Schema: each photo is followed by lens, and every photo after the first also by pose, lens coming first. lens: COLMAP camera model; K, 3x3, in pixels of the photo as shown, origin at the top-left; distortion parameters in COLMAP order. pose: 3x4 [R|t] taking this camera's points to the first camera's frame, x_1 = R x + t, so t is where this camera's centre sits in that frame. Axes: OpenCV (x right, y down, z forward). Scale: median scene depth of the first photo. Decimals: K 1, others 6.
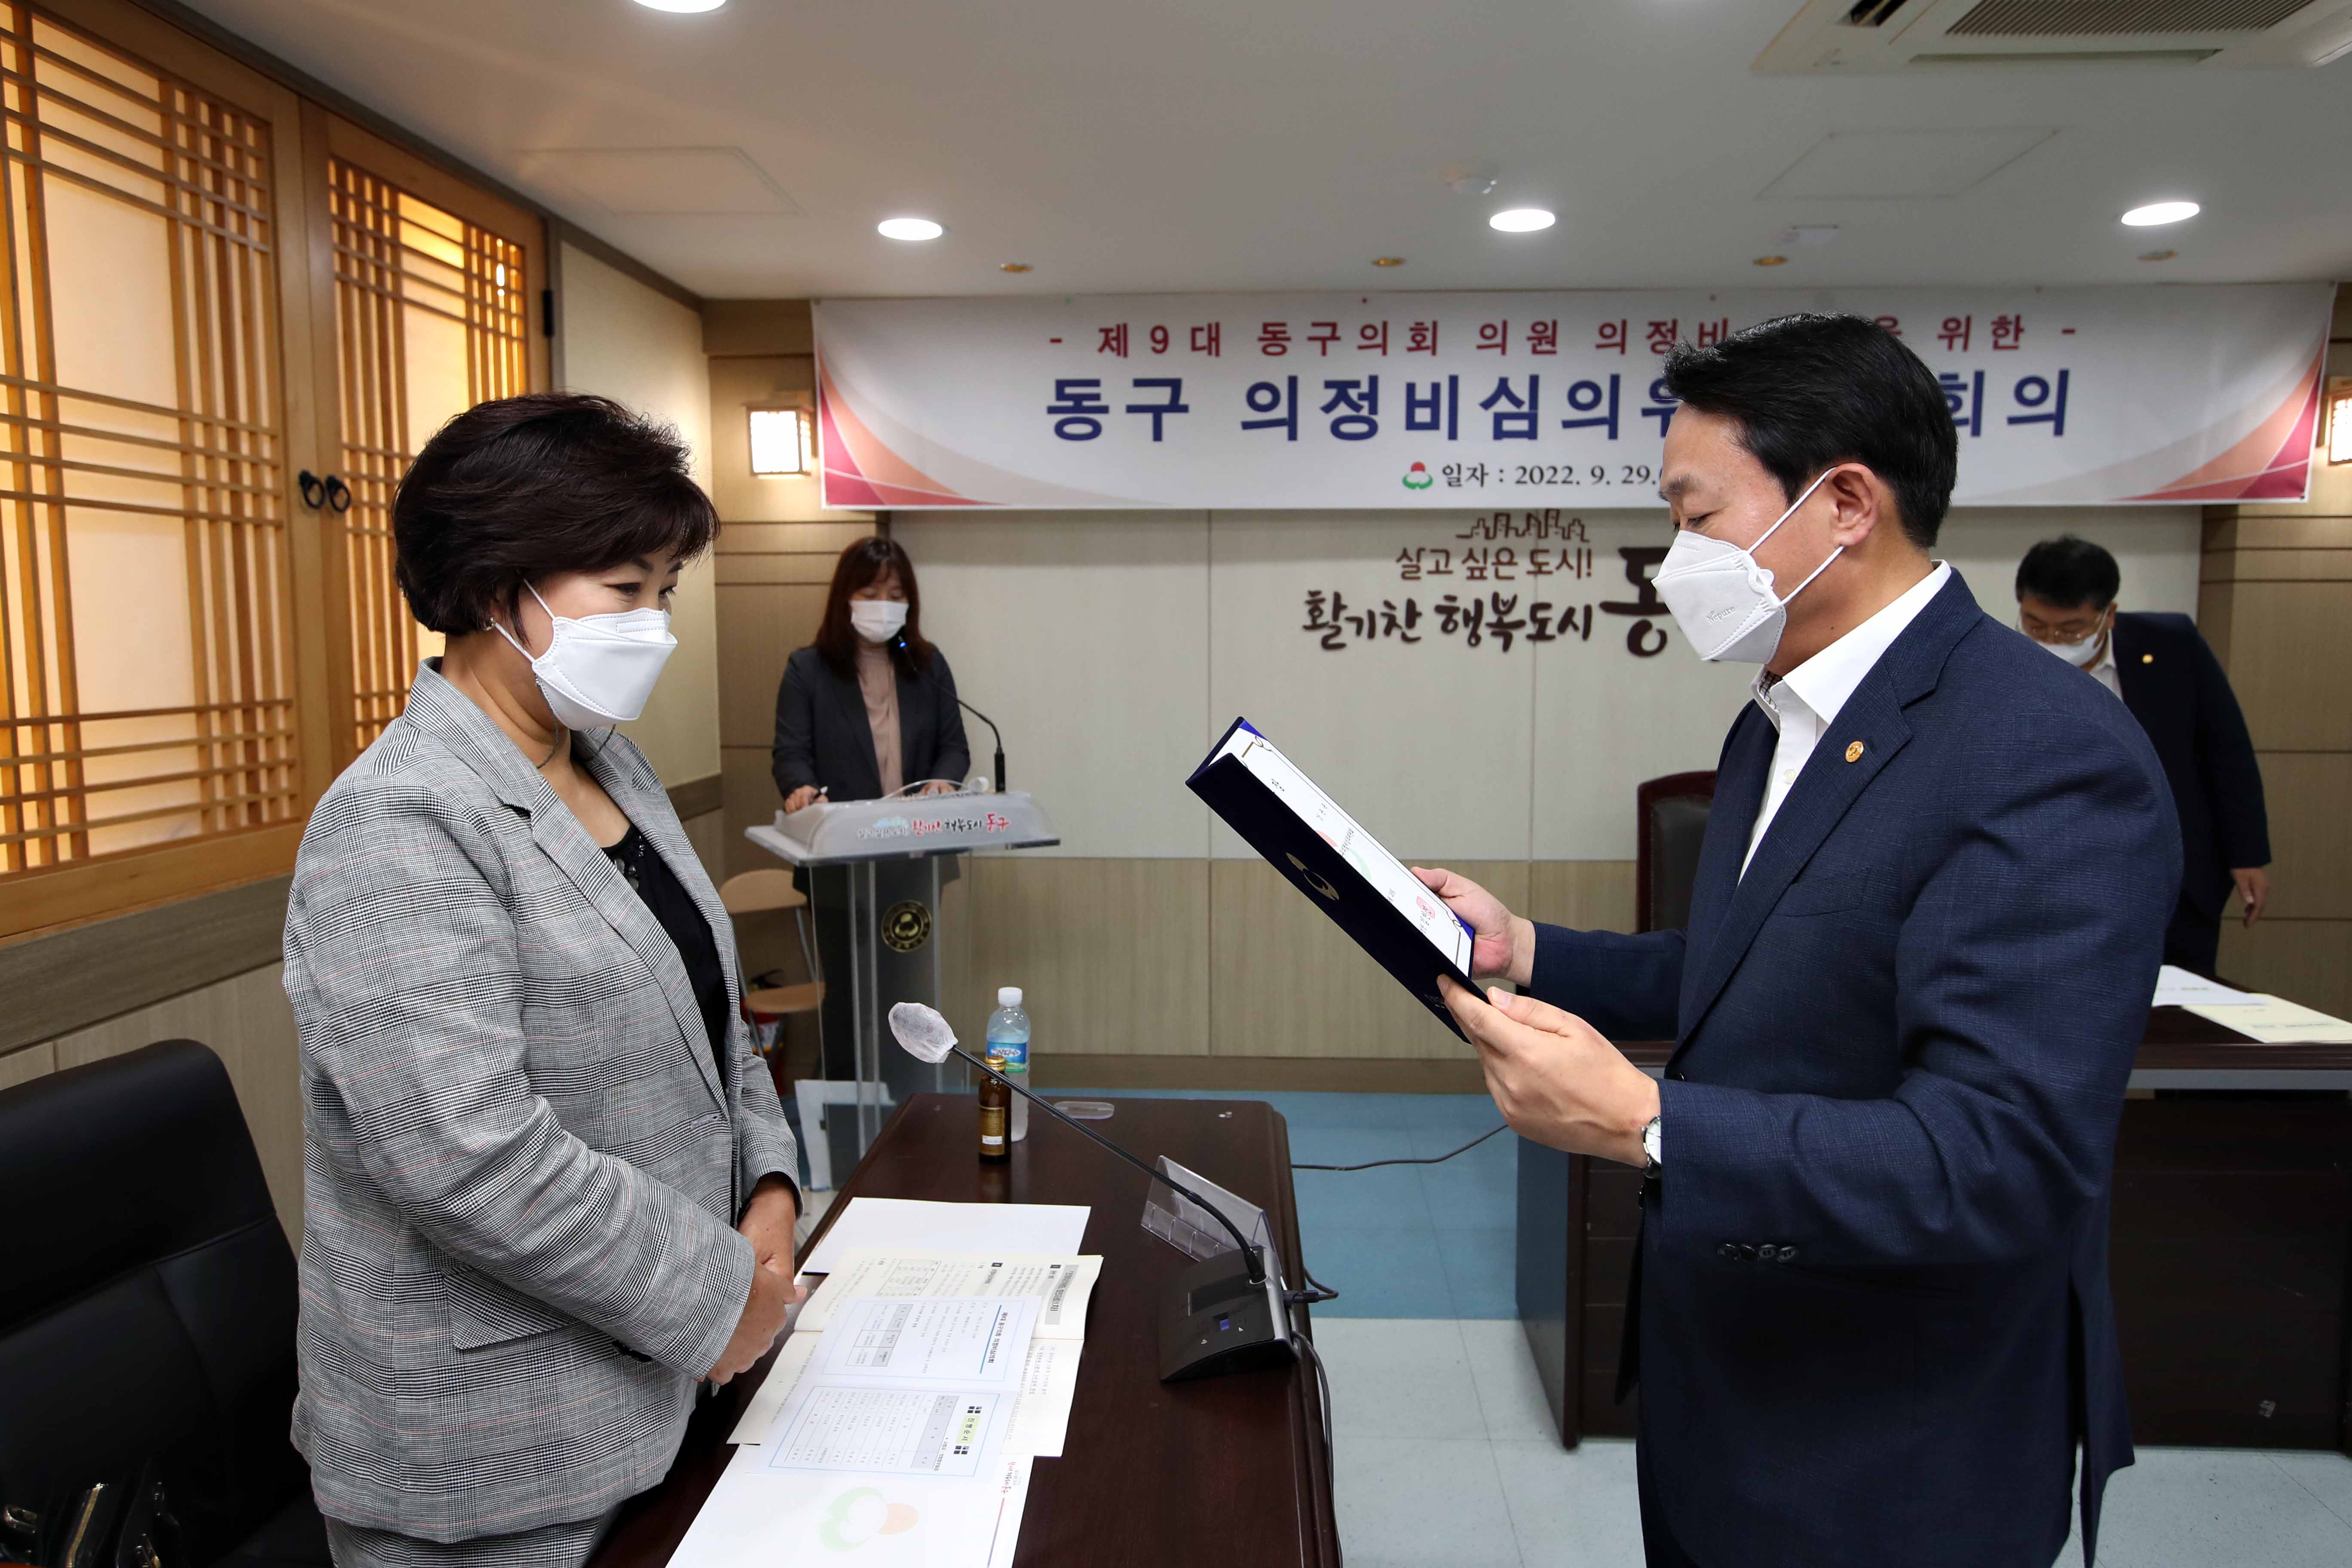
lens RADIAL K [[1435.8, 0, 1192.6], [0, 1435.8, 761.5], [0, 0, 1]] dist [-0.063337, 0.056222]
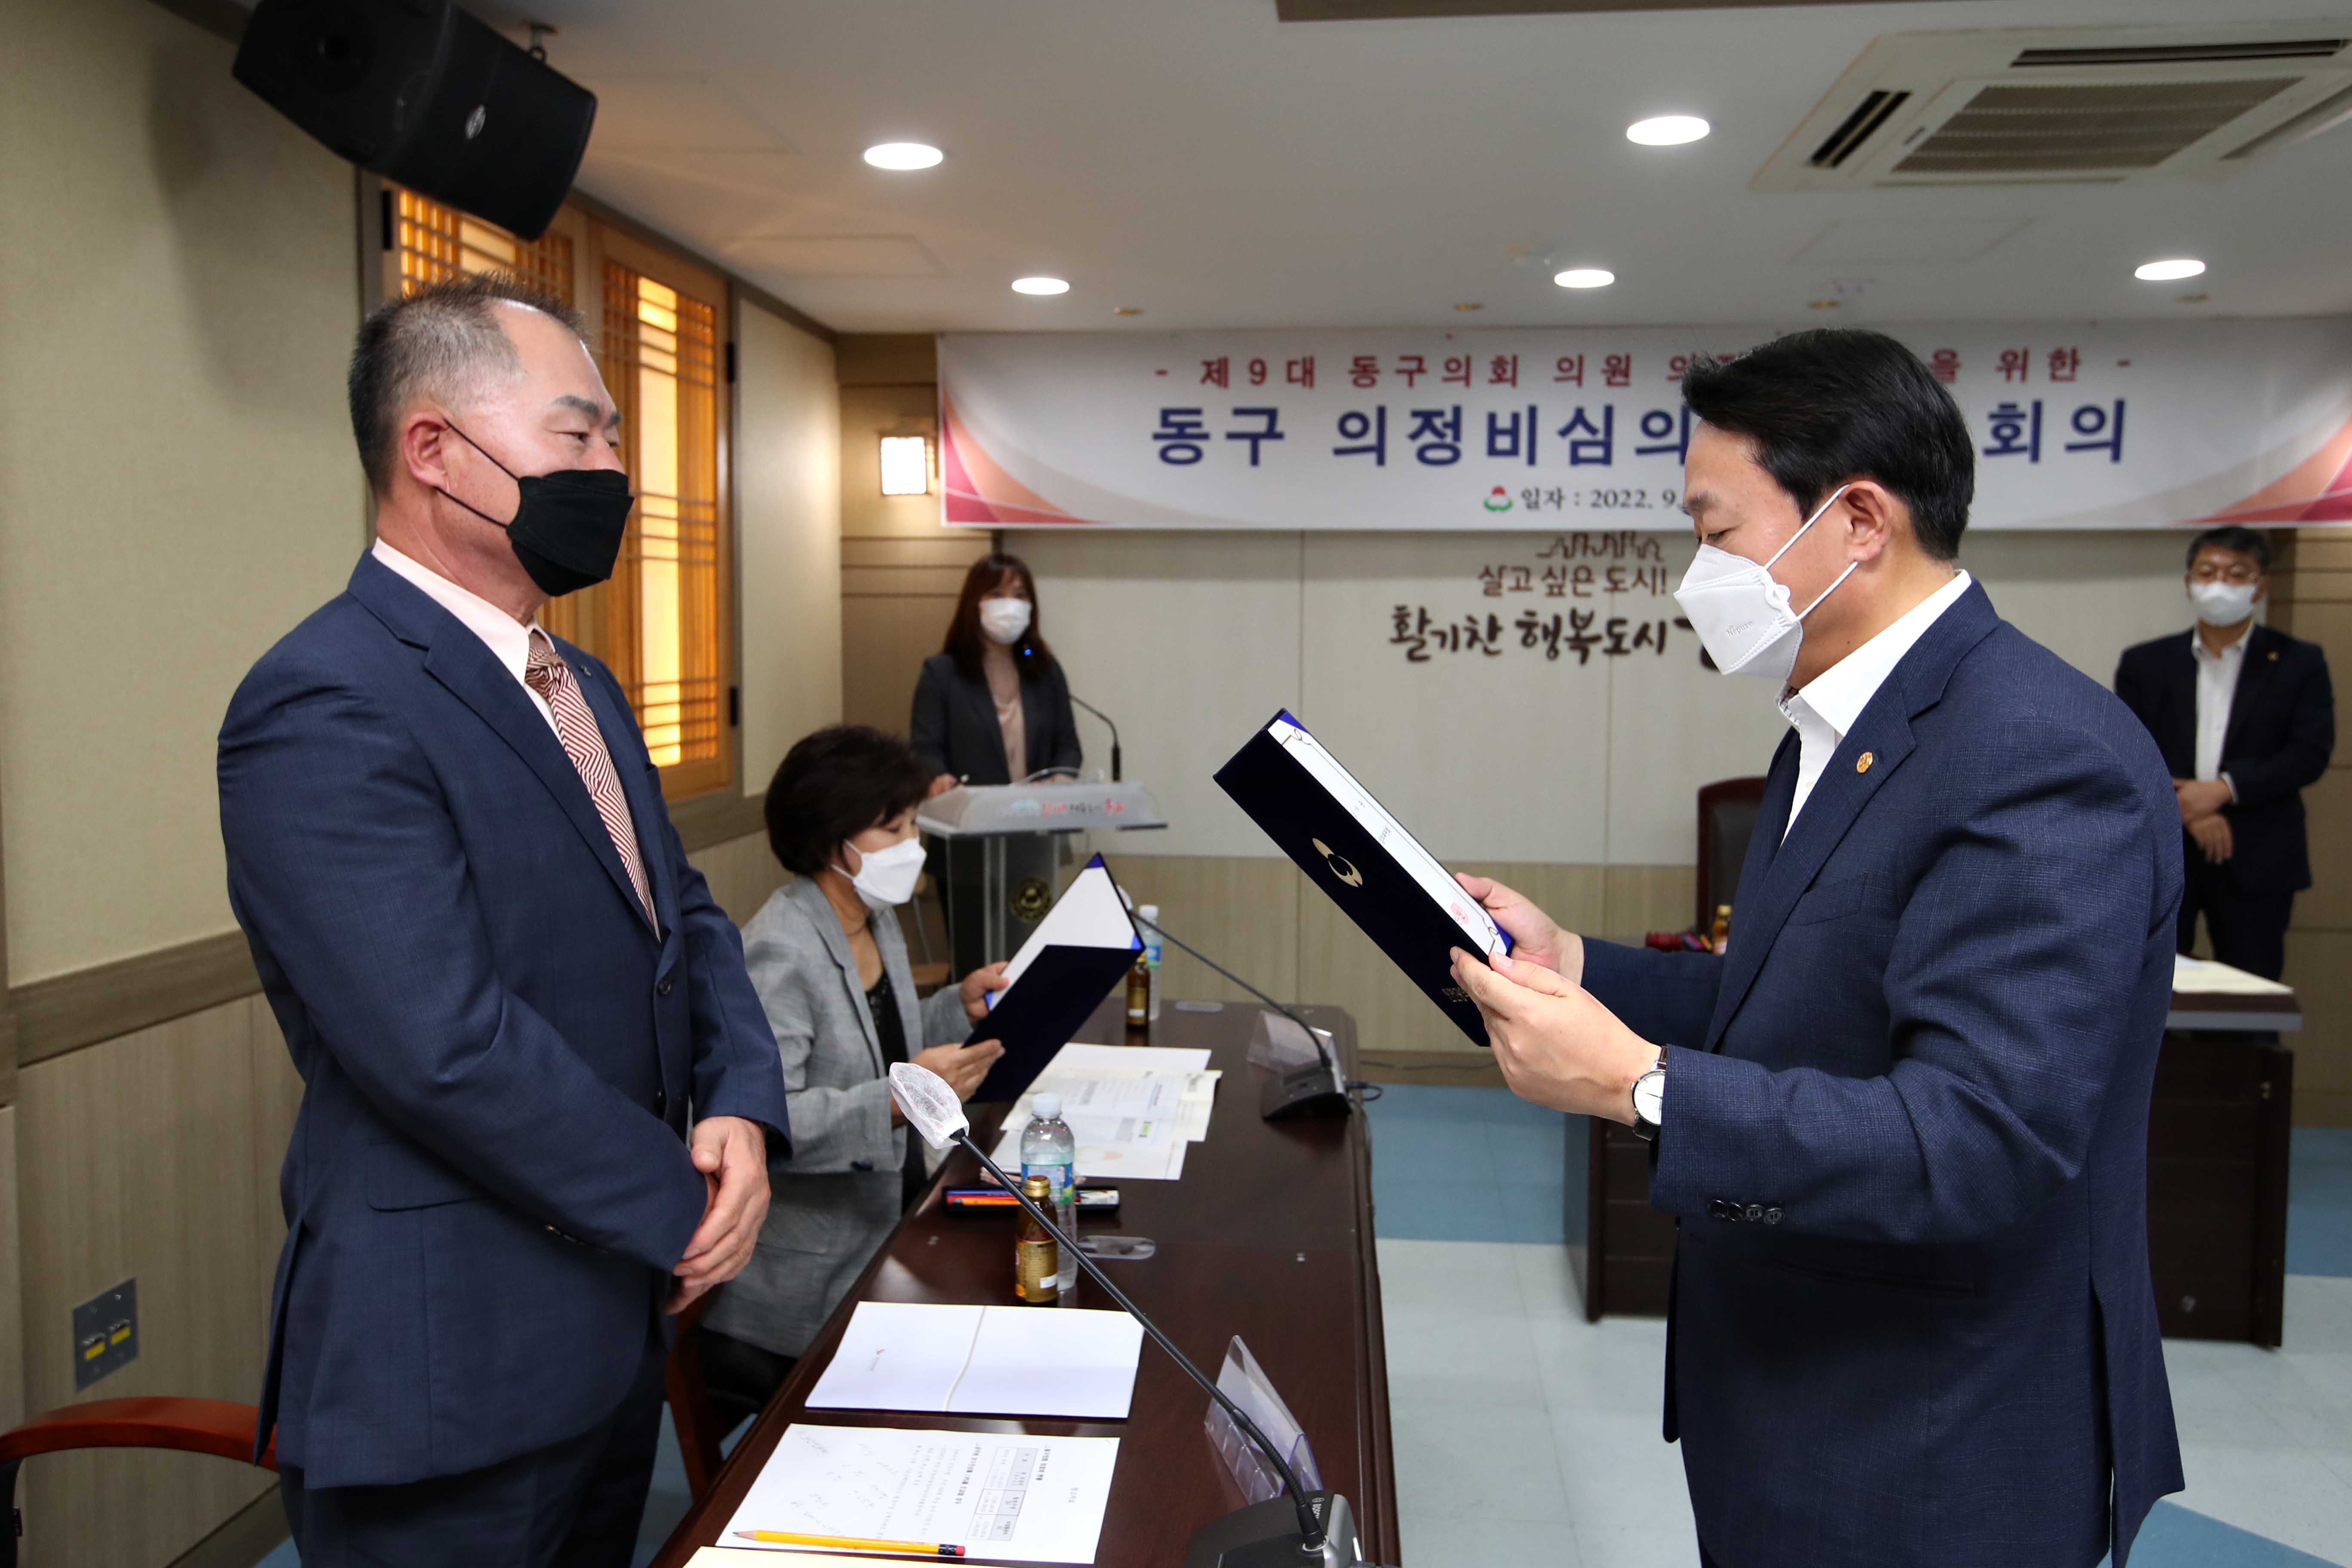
lens RADIAL K [[1755.6, 0, 1176.0], [0, 1755.6, 784.0], [0, 0, 1]] dist [-0.061331, 0.095512]
pose [[0.998229, 0.012559, -0.058155, -0.003976], [-0.013256, 0.999845, -0.011619, 0.031327], [0.058000, 0.012370, 0.998240, -0.315682]]
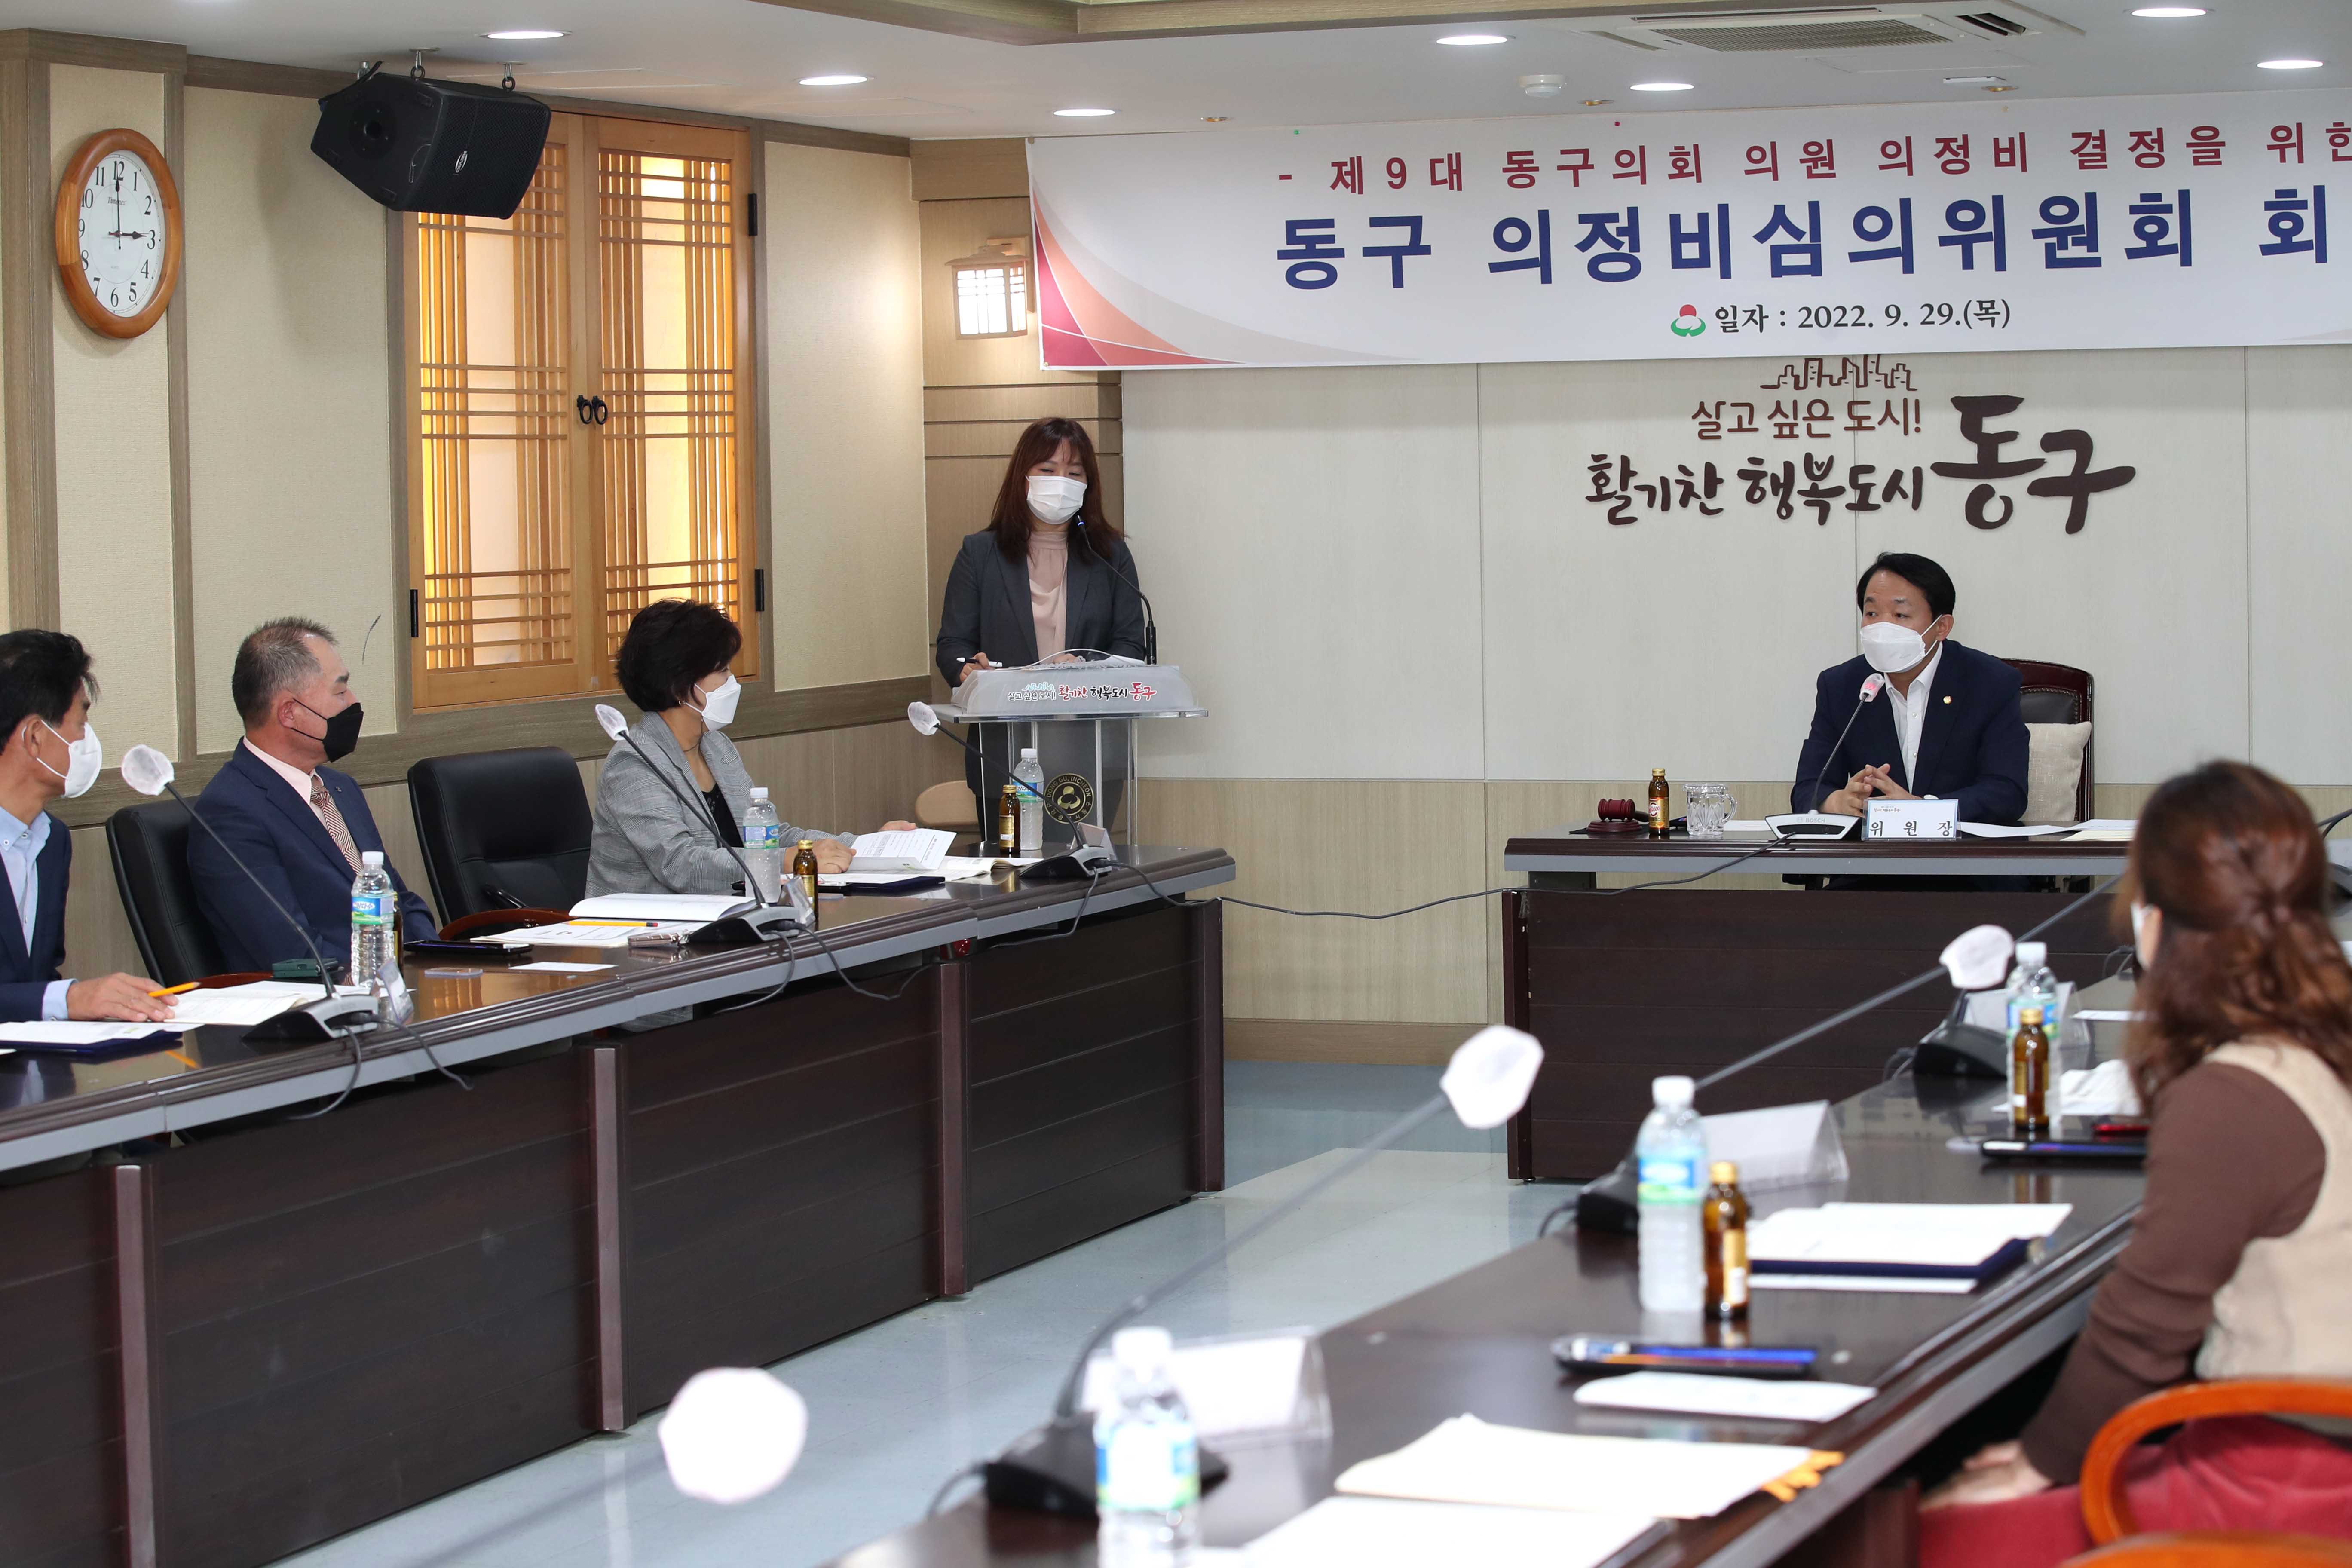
lens RADIAL K [[5072.1, 0, 1182.7], [0, 5072.1, 870.6], [0, 0, 1]] dist [-0.296810, 0.162939]
pose [[0.944630, 0.009452, -0.328000, 0.865371], [-0.015036, 0.999782, -0.014495, 0.177517], [0.327791, 0.018624, 0.944567, -1.941731]]
